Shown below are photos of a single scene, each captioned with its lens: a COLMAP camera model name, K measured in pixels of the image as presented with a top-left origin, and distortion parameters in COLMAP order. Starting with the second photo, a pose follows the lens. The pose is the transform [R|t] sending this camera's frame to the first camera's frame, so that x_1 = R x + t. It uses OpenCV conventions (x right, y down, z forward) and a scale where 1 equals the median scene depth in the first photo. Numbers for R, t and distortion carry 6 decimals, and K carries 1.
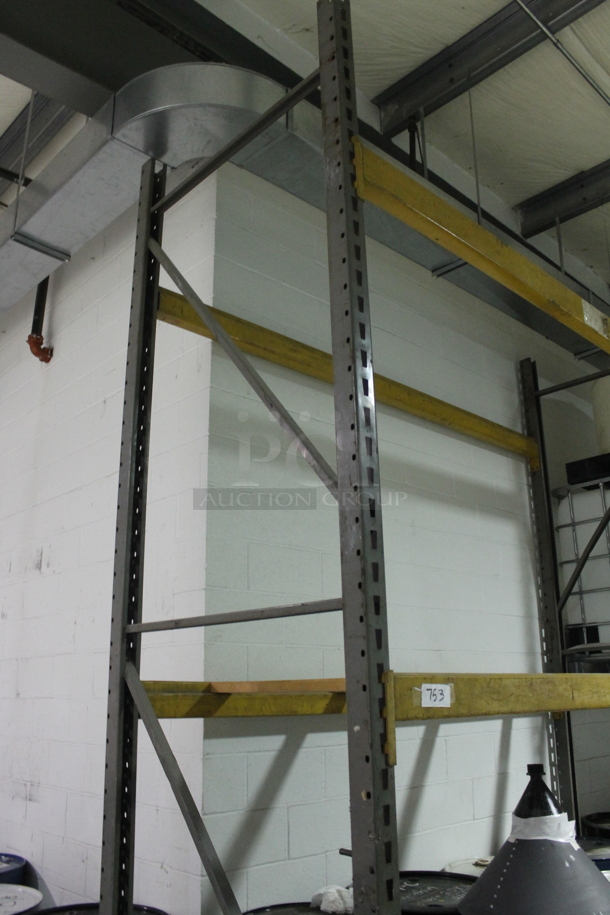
lens RADIAL K [[785.1, 0, 305.0], [0, 785.1, 457.5], [0, 0, 1]] dist [-0.161214, 0.142025]
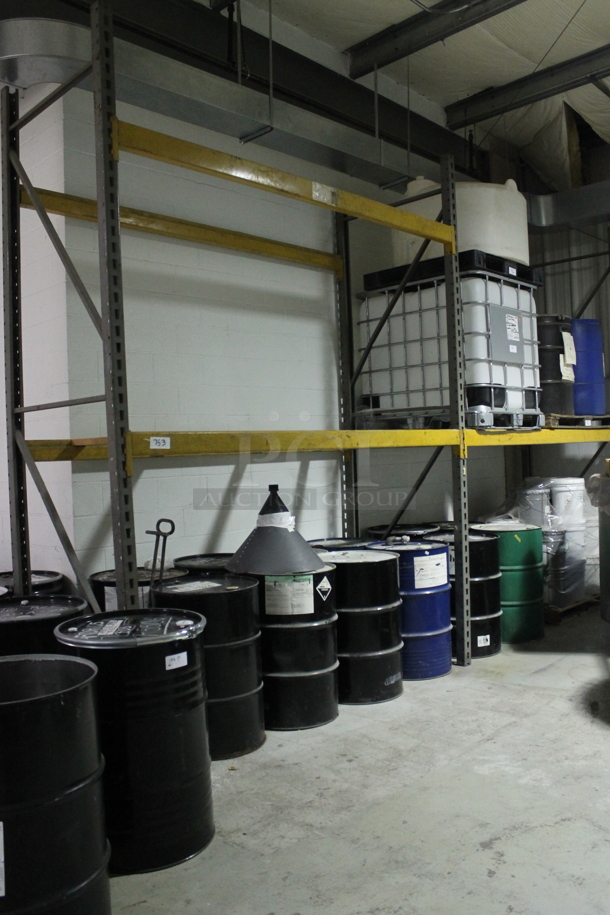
lens RADIAL K [[785.1, 0, 305.0], [0, 785.1, 457.5], [0, 0, 1]] dist [-0.161214, 0.142025]
pose [[0.999148, -0.026004, 0.032056, 0.277783], [0.015165, 0.953550, 0.300851, -0.142479], [-0.038390, -0.300109, 0.953132, -0.529004]]
